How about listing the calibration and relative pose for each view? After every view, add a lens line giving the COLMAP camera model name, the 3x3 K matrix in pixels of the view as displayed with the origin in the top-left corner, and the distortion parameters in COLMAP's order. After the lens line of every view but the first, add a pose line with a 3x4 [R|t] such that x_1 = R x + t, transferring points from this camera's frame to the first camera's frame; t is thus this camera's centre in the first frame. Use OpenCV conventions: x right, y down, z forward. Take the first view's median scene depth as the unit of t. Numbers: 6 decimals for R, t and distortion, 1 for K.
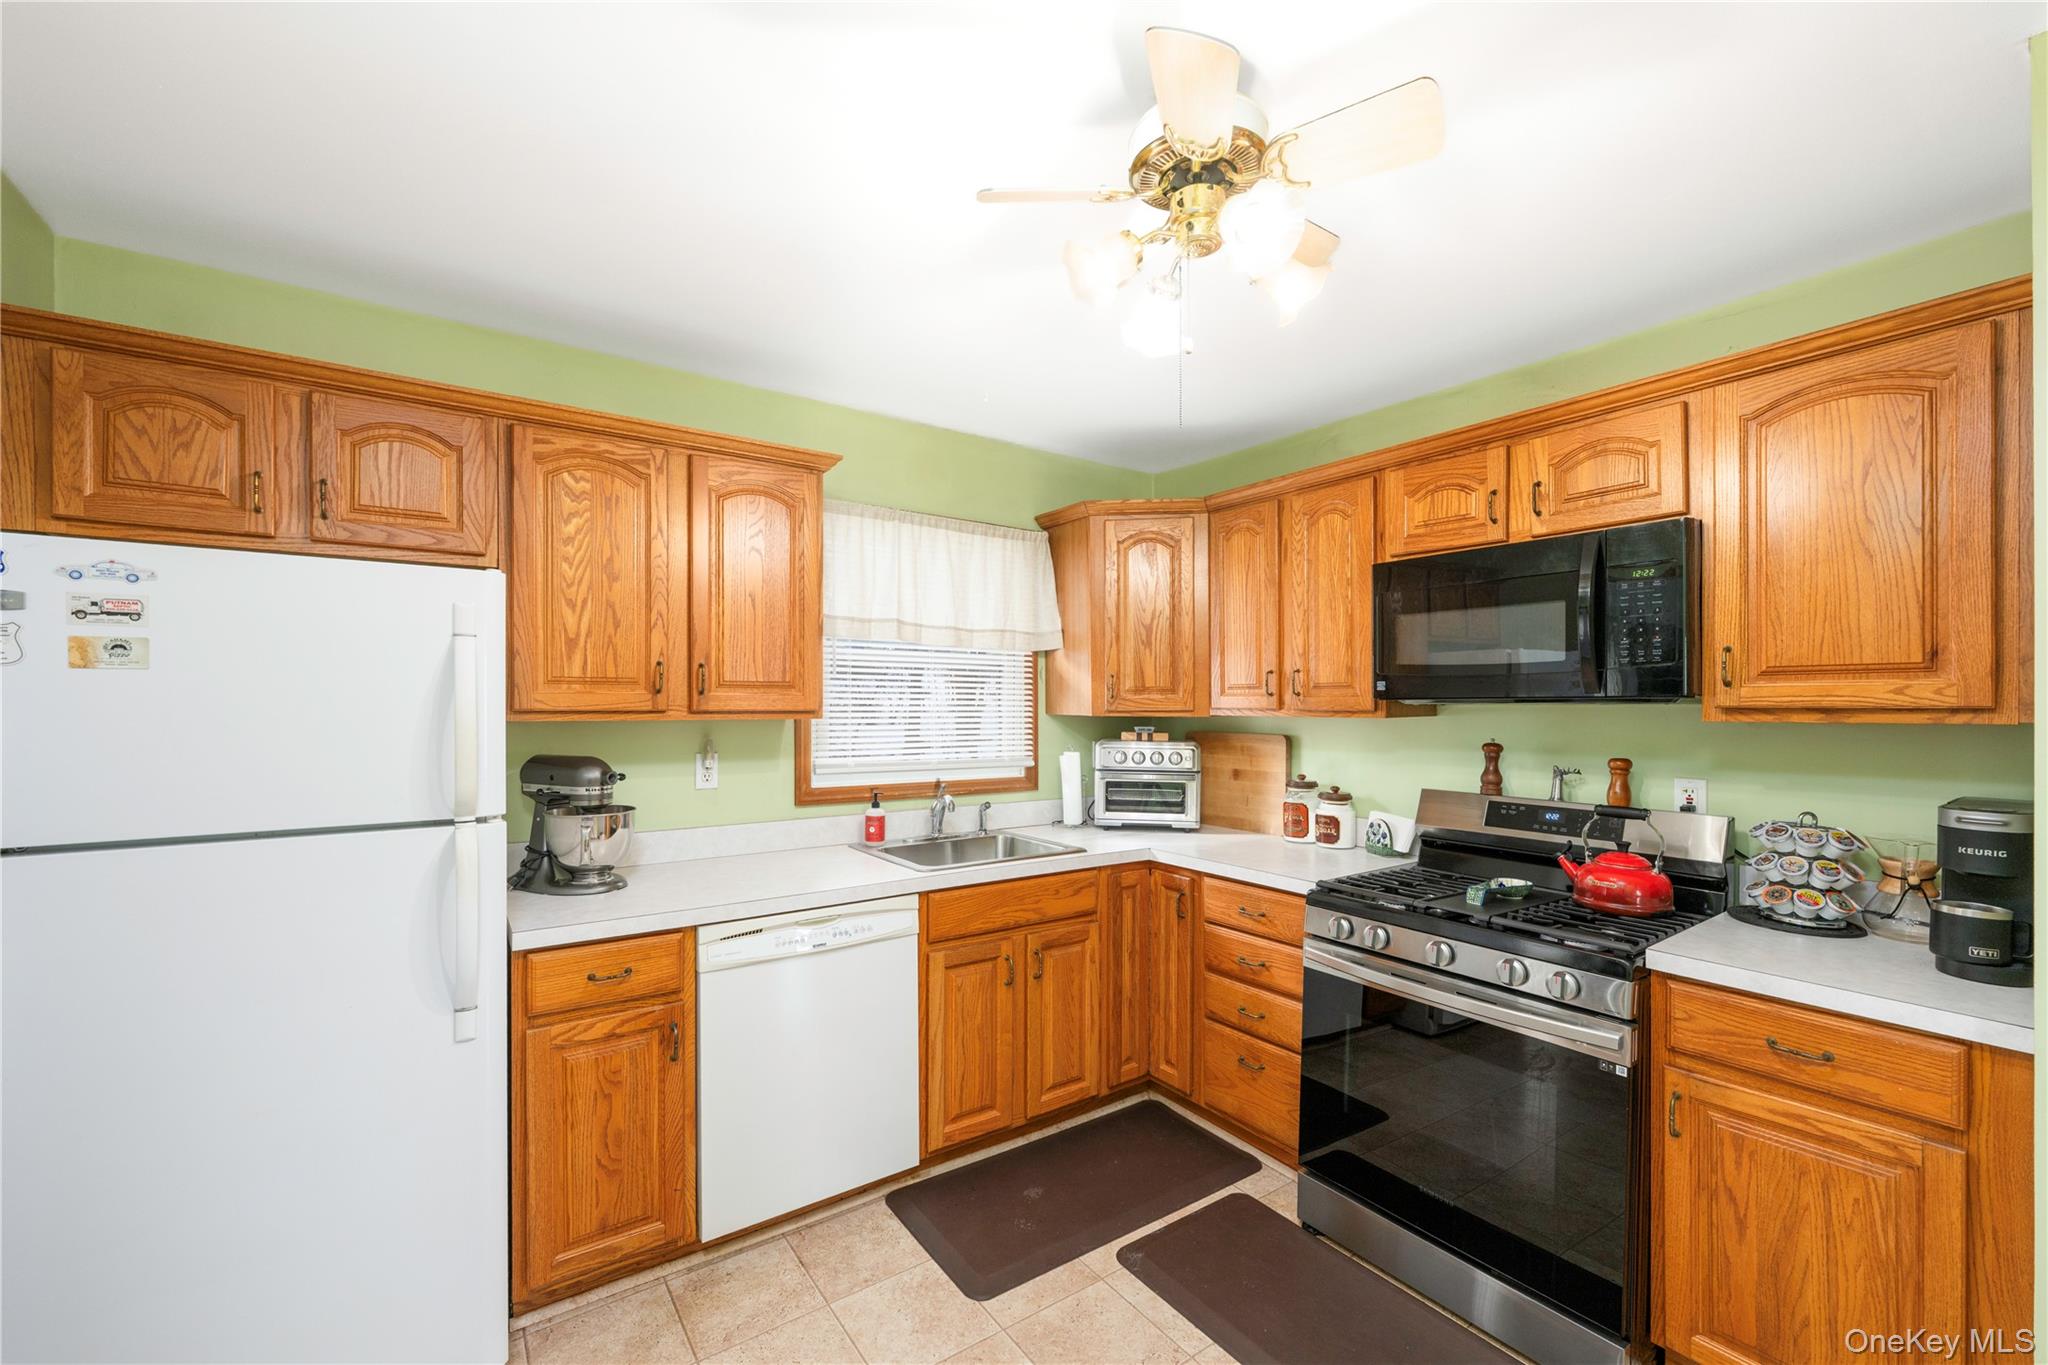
lens RADIAL K [[817.4, 0, 1019.8], [0, 817.4, 701.4], [0, 0, 1]] dist [-0.004099, -0.000050]
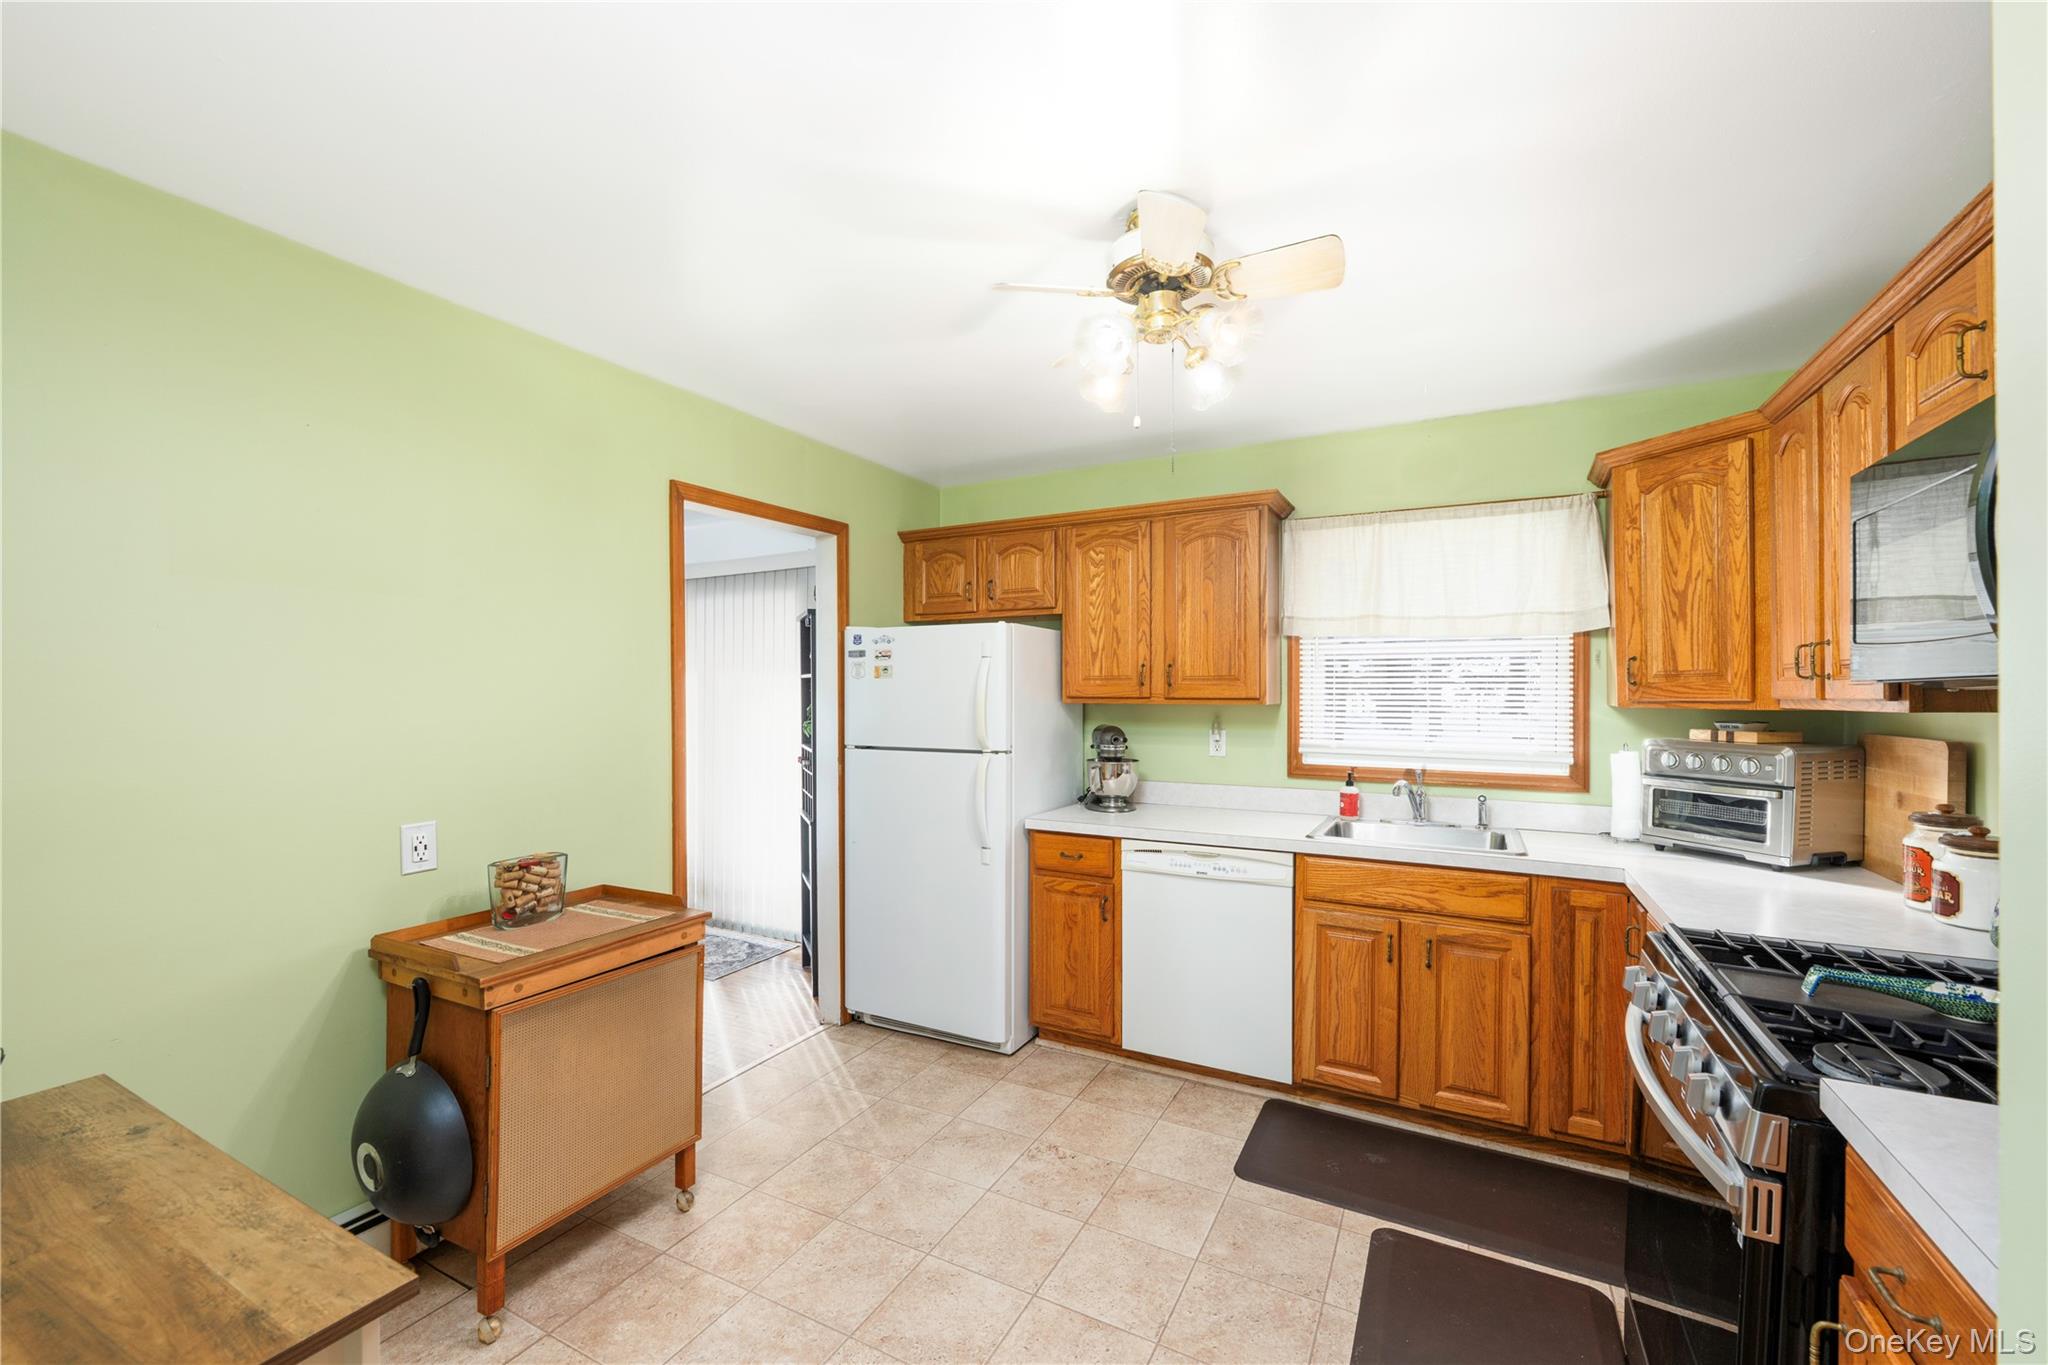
lens RADIAL K [[817.4, 0, 1057.8], [0, 817.4, 692.7], [0, 0, 1]] dist [-0.004099, -0.000050]
pose [[0.480976, -0.003266, -0.876728, 0.800278], [0.001005, 0.999994, -0.003174, 0.007891], [0.876733, 0.000645, 0.480977, 0.149532]]
